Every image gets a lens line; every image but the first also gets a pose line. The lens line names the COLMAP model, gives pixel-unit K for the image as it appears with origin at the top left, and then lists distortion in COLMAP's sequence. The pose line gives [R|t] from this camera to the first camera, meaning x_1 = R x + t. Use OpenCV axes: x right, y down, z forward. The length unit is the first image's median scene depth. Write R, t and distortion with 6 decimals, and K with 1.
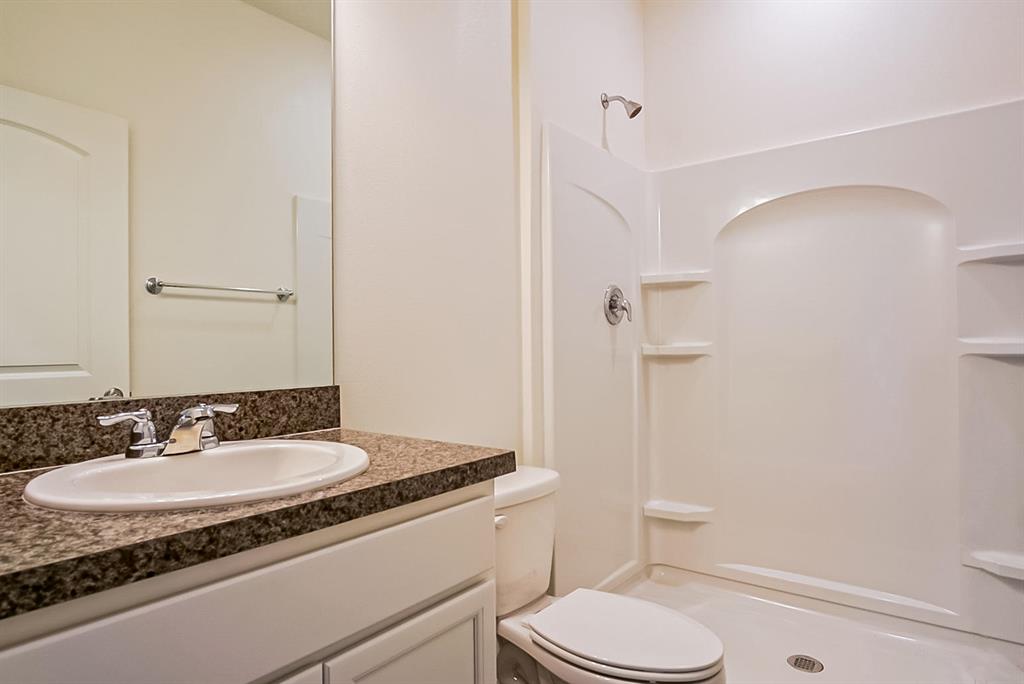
lens RADIAL K [[578.6, 0, 516.4], [0, 578.6, 341.1], [0, 0, 1]] dist [-0.020730, -0.000451]
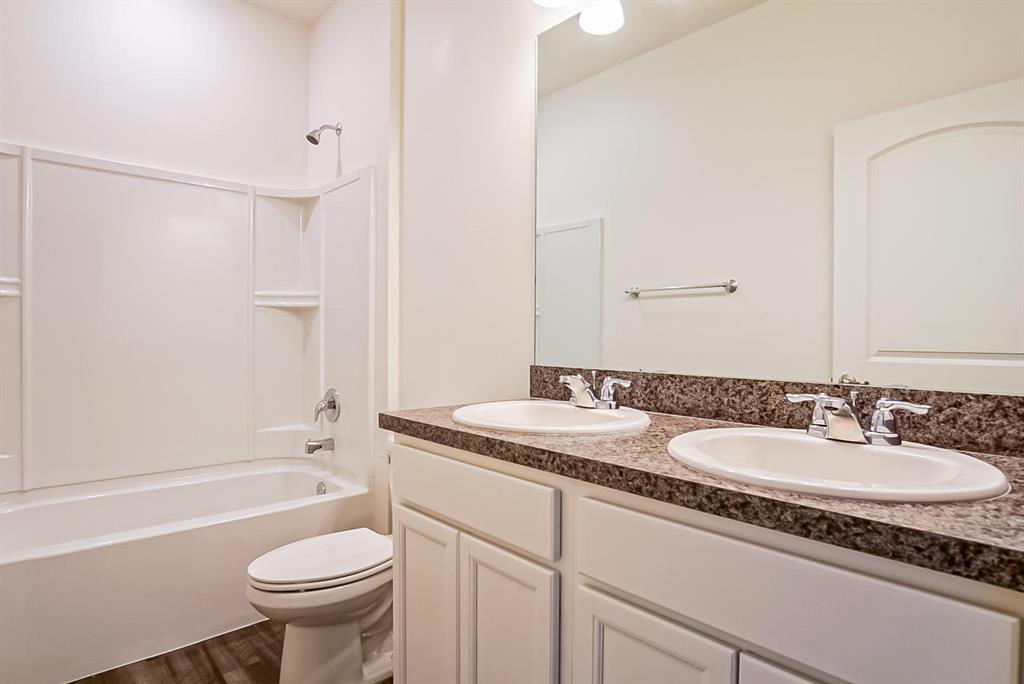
lens RADIAL K [[578.6, 0, 516.4], [0, 578.6, 341.1], [0, 0, 1]] dist [-0.020730, -0.000451]
pose [[-0.187237, 0.019345, -0.982124, 0.390998], [0.004204, 0.999813, 0.018891, -0.002480], [0.982306, -0.000592, -0.187283, 0.464788]]
